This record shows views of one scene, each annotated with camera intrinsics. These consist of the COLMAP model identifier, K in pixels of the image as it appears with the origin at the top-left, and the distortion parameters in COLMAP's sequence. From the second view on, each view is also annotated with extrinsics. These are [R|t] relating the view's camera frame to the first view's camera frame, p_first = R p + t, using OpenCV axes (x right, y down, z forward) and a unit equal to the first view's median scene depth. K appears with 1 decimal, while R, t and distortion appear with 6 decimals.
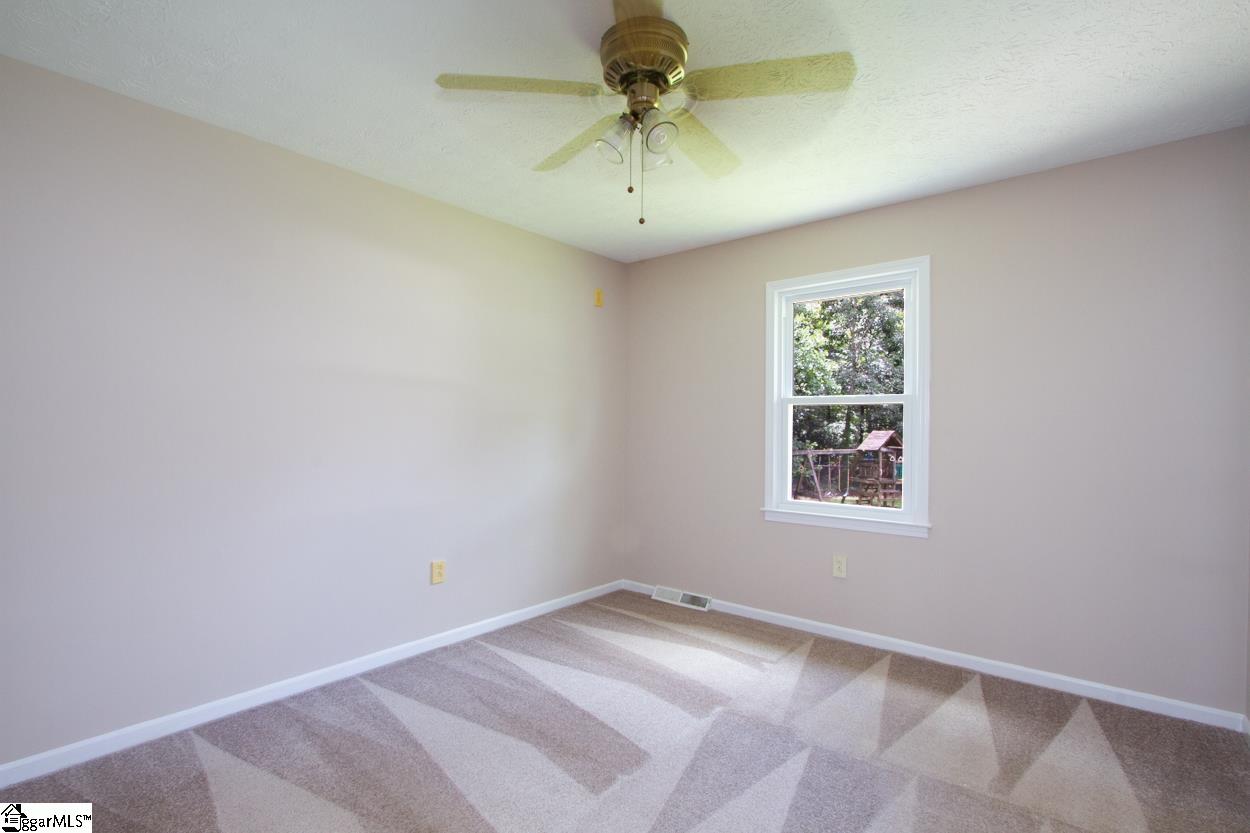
lens RADIAL K [[595.4, 0, 620.5], [0, 595.4, 428.5], [0, 0, 1]] dist [0.001051, 0.000467]
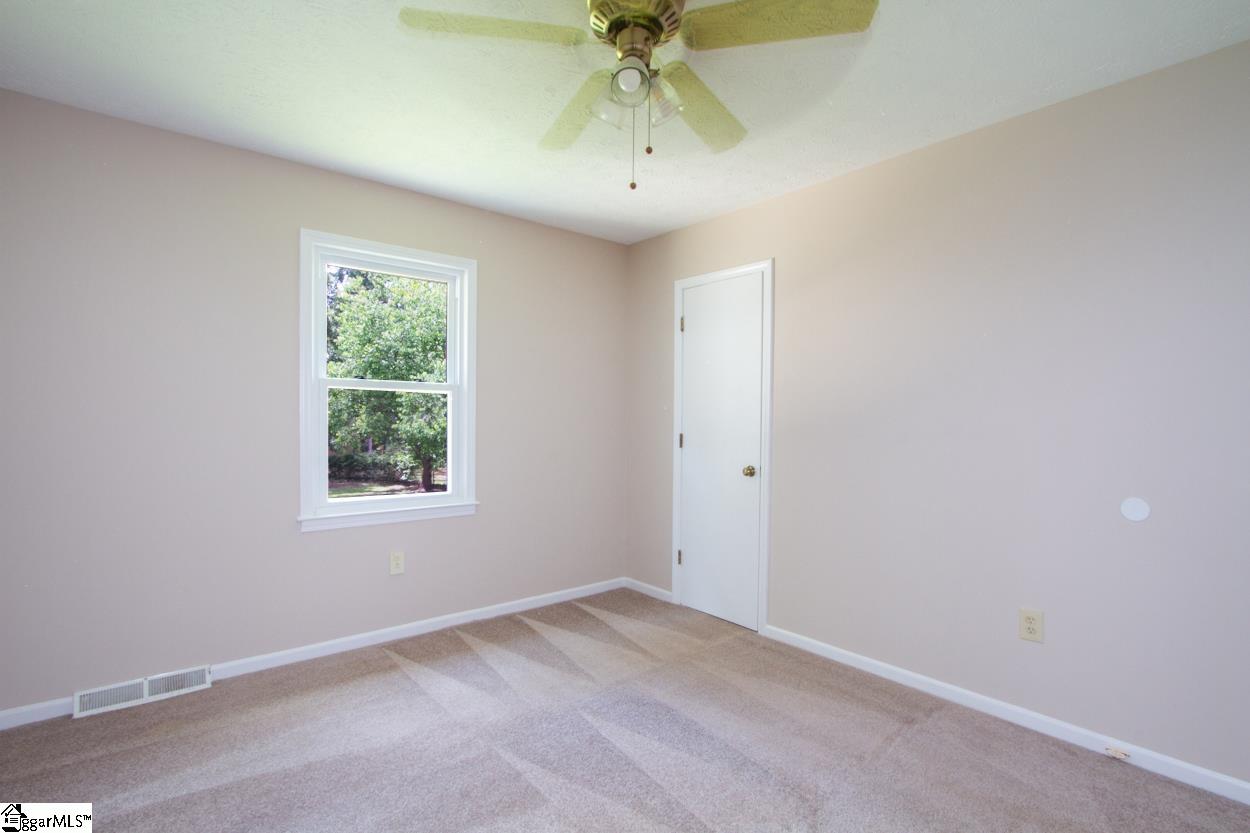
lens RADIAL K [[595.4, 0, 620.5], [0, 595.4, 428.5], [0, 0, 1]] dist [0.001051, 0.000467]
pose [[0.183130, -0.015894, 0.982960, -0.520553], [-0.001106, 0.999865, 0.016374, 0.004928], [-0.983088, -0.004085, 0.183088, 0.516280]]
